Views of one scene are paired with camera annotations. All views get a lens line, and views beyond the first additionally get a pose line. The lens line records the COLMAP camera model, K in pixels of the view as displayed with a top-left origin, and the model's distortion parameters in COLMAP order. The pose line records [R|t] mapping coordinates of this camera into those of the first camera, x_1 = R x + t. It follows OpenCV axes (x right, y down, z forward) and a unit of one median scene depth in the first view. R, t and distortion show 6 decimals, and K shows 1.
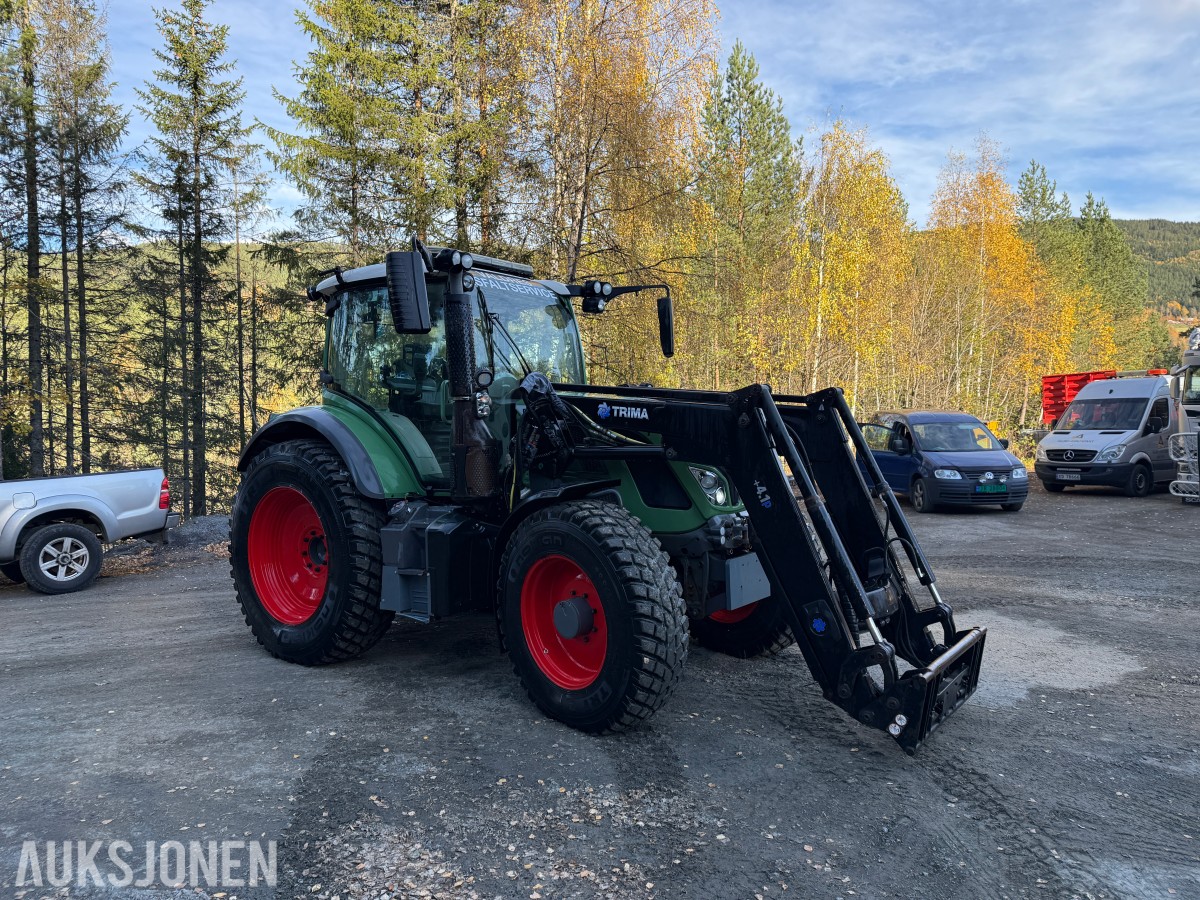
lens RADIAL K [[857.9, 0, 595.3], [0, 857.9, 452.3], [0, 0, 1]] dist [0.037124, -0.051561]
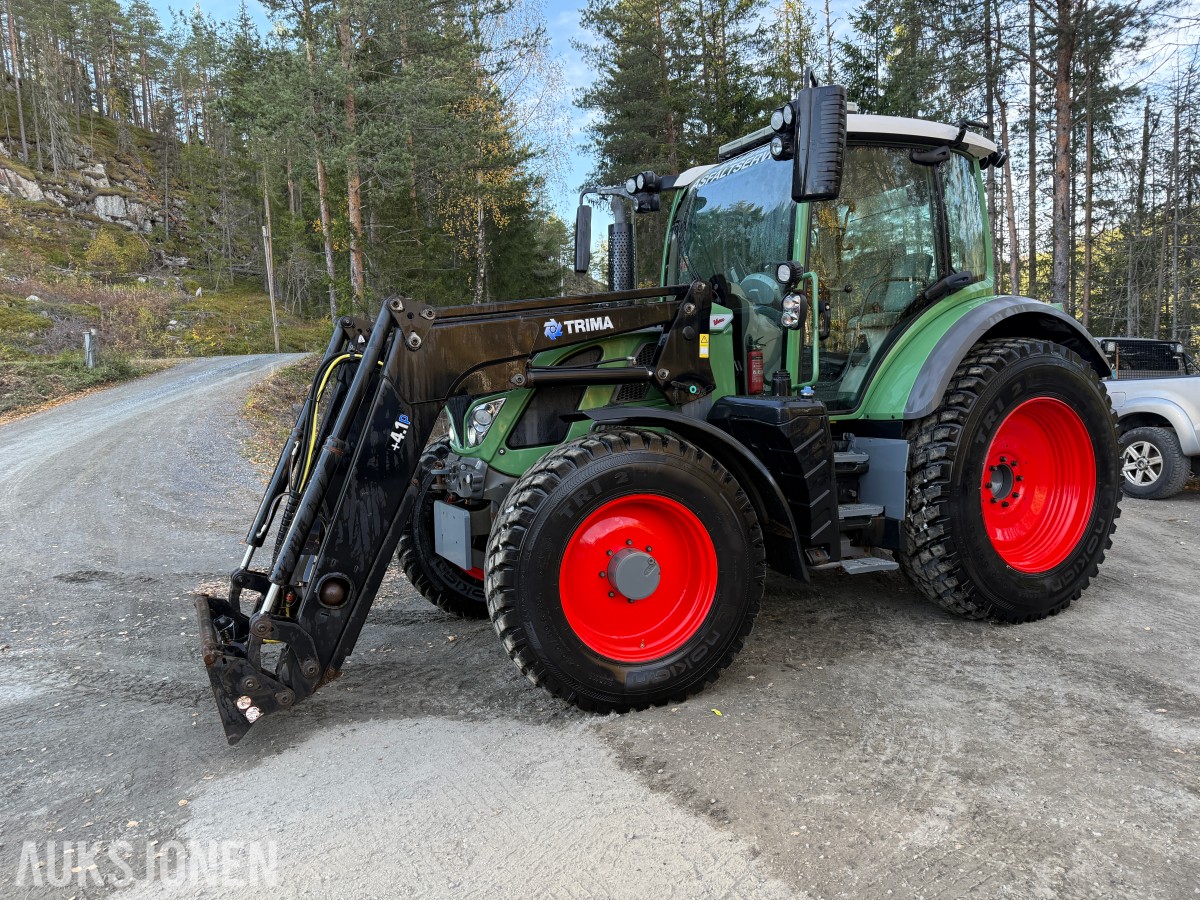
lens RADIAL K [[857.9, 0, 595.3], [0, 857.9, 452.3], [0, 0, 1]] dist [0.037124, -0.051561]
pose [[-0.468704, 0.117109, -0.875558, 0.865268], [0.026902, 0.992606, 0.118363, -0.031435], [0.882945, 0.031923, -0.468389, 1.565756]]
